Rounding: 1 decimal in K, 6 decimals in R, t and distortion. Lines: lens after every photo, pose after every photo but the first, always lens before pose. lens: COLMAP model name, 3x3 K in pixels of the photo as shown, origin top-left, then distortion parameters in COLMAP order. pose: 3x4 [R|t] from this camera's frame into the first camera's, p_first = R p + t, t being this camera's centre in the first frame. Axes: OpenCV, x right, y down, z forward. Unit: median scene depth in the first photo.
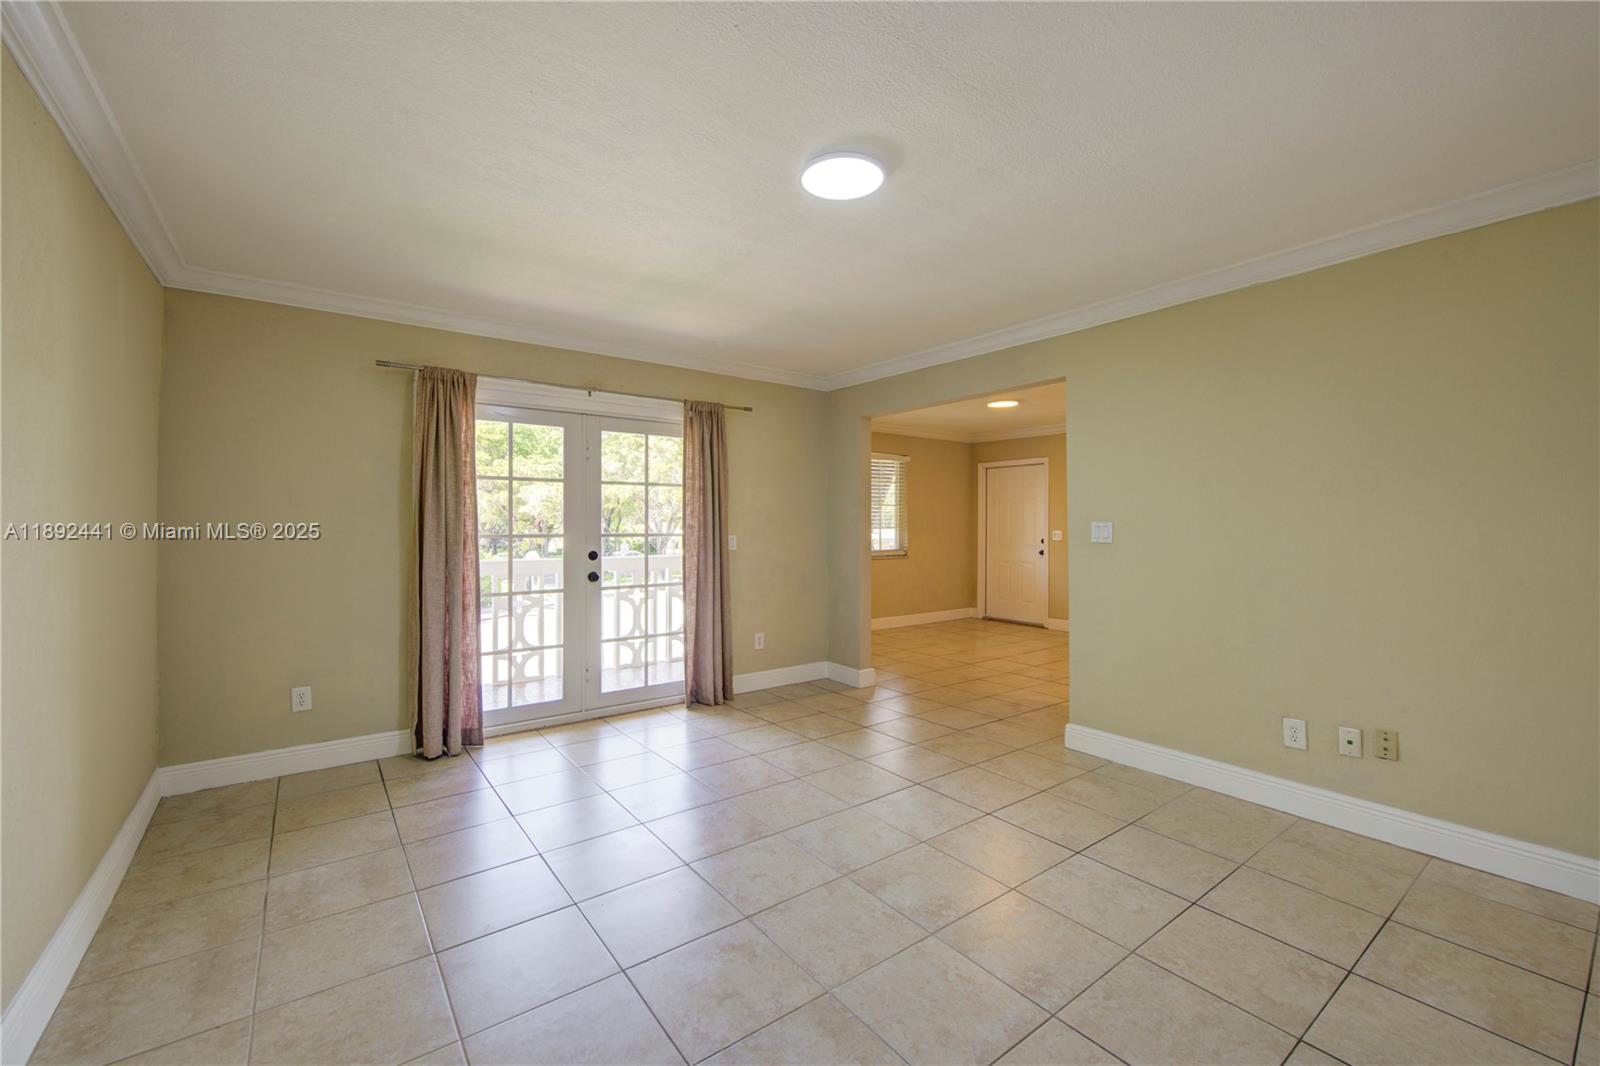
lens RADIAL K [[656.1, 0, 796.0], [0, 656.1, 523.8], [0, 0, 1]] dist [0.001267, -0.004035]
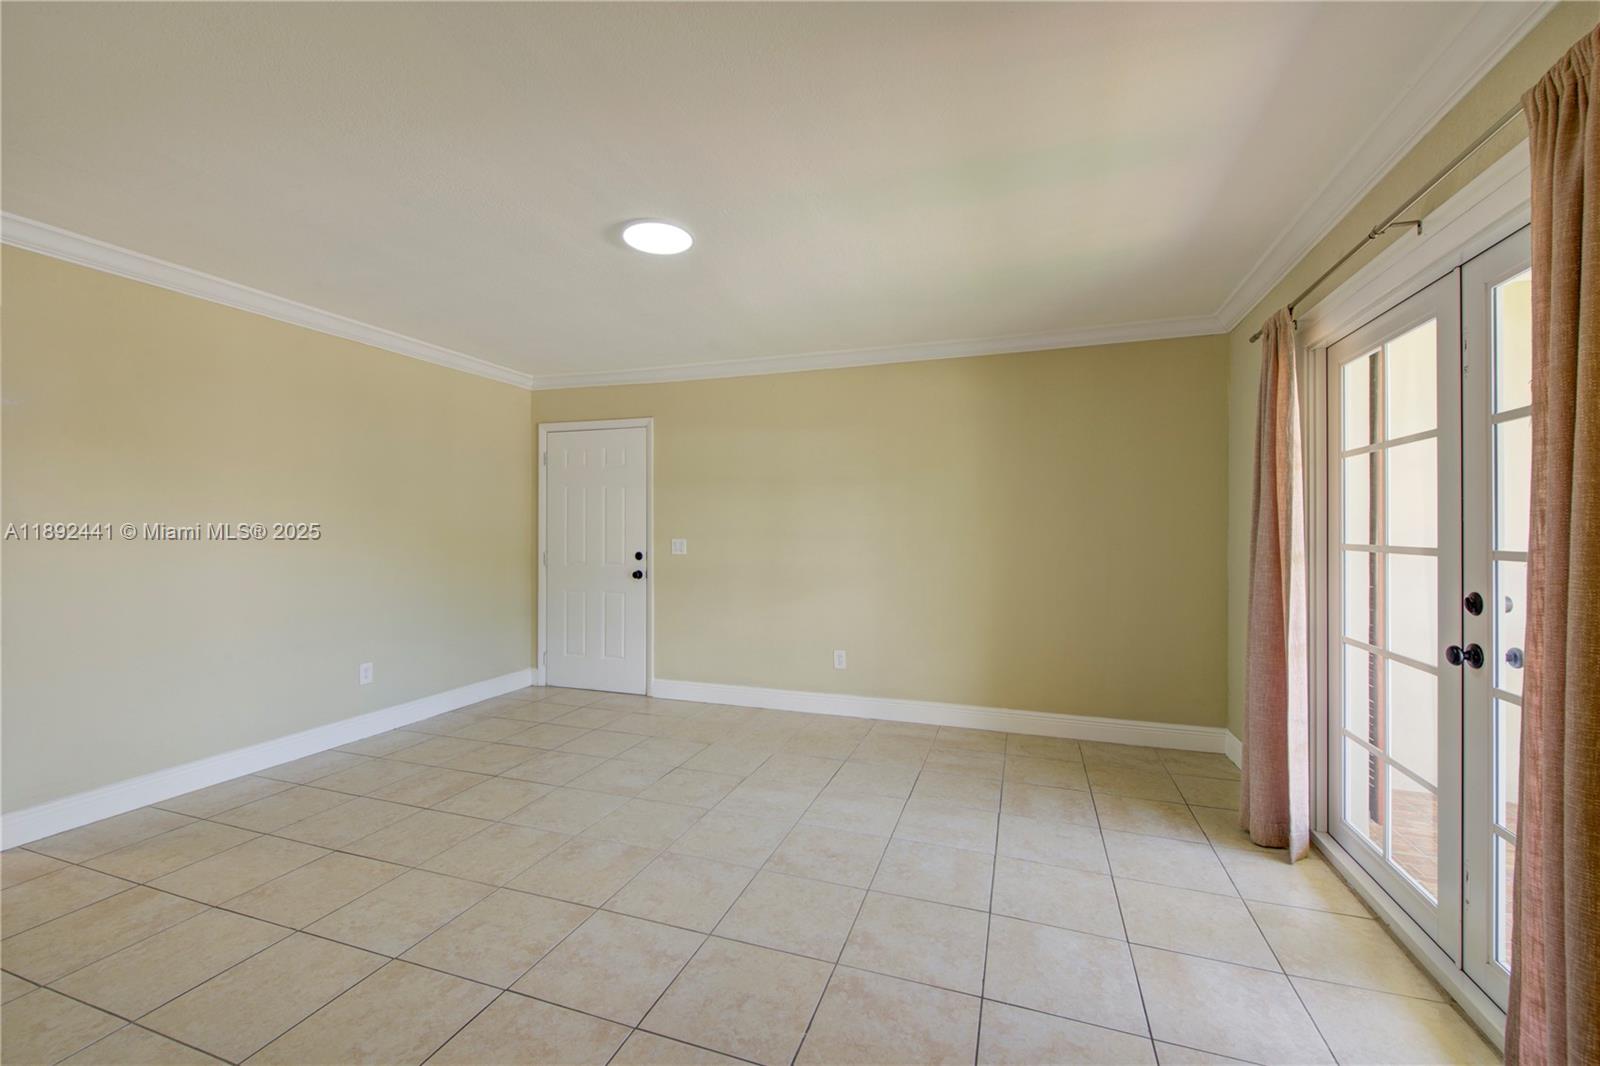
lens RADIAL K [[656.1, 0, 796.0], [0, 656.1, 523.8], [0, 0, 1]] dist [0.001267, -0.004035]
pose [[-0.829659, -0.007638, -0.558219, 0.447594], [-0.001094, 0.999927, -0.012056, 0.002840], [0.558270, -0.009392, -0.829606, 1.805925]]
